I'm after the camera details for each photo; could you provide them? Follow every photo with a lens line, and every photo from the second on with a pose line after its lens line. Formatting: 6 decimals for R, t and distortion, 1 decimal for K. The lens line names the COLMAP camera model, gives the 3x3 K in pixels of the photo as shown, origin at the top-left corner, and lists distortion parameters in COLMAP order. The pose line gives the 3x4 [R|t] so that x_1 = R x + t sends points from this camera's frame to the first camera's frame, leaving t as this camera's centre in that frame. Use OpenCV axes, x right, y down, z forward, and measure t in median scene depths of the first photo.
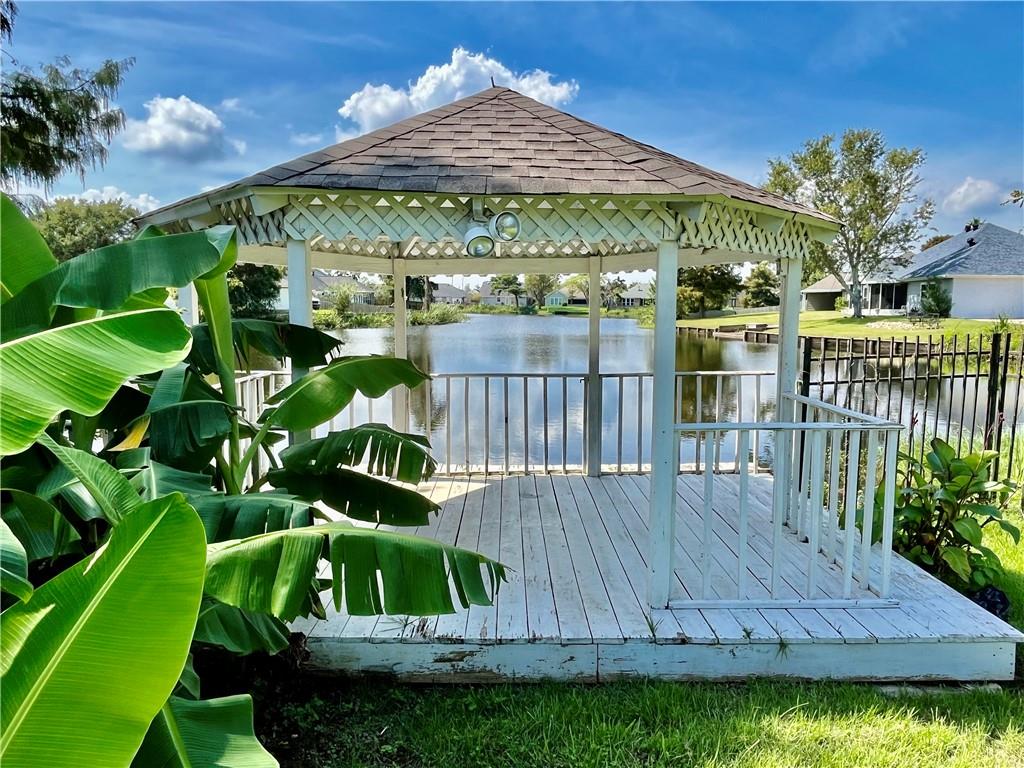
lens RADIAL K [[685.6, 0, 517.8], [0, 685.6, 385.2], [0, 0, 1]] dist [0.036351, 0.001930]
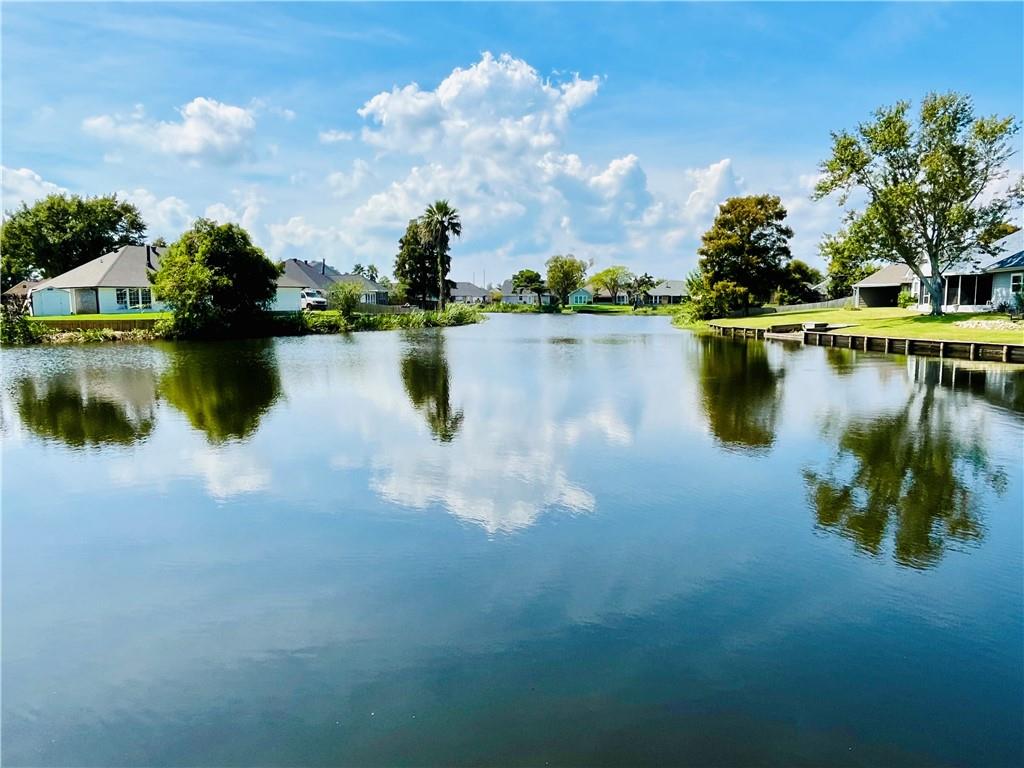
lens RADIAL K [[685.6, 0, 518.3], [0, 685.6, 385.3], [0, 0, 1]] dist [0.036351, 0.001930]
pose [[0.999427, -0.003842, -0.033622, 0.000998], [0.003916, 0.999990, 0.002138, -0.011417], [0.033613, -0.002269, 0.999432, 0.094506]]
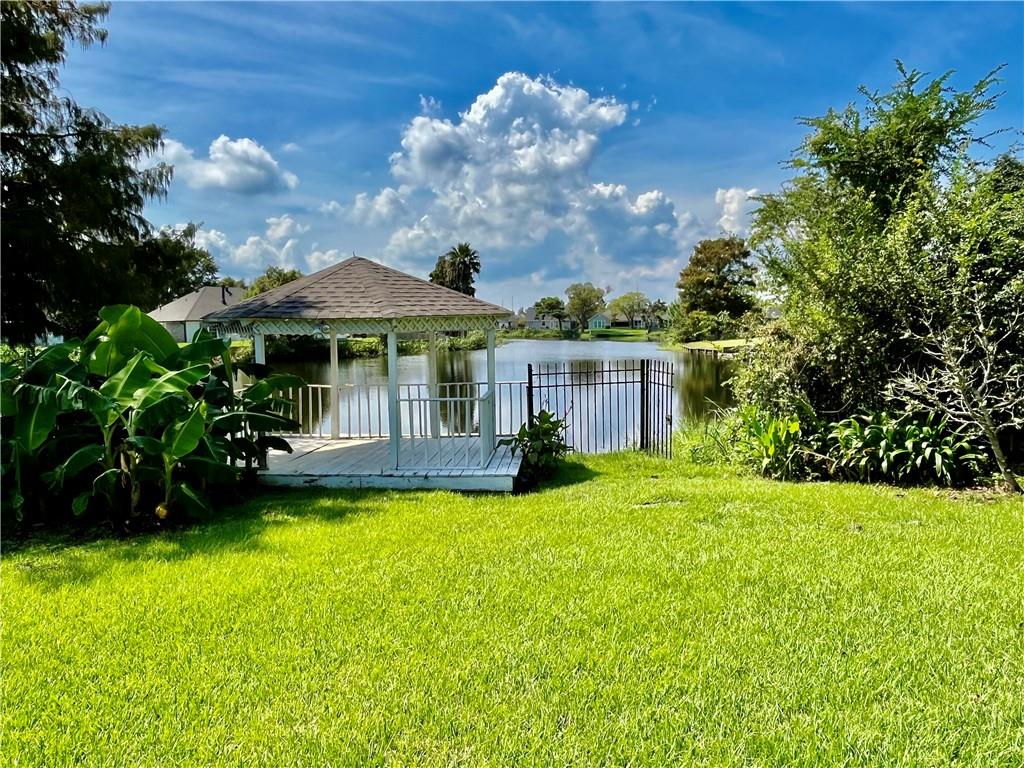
lens RADIAL K [[685.6, 0, 512.1], [0, 685.6, 385.2], [0, 0, 1]] dist [0.036351, 0.001930]
pose [[0.995845, -0.010738, -0.090426, 0.048844], [0.007774, 0.999423, -0.033068, 0.005099], [0.090729, 0.032227, 0.995354, -0.085821]]
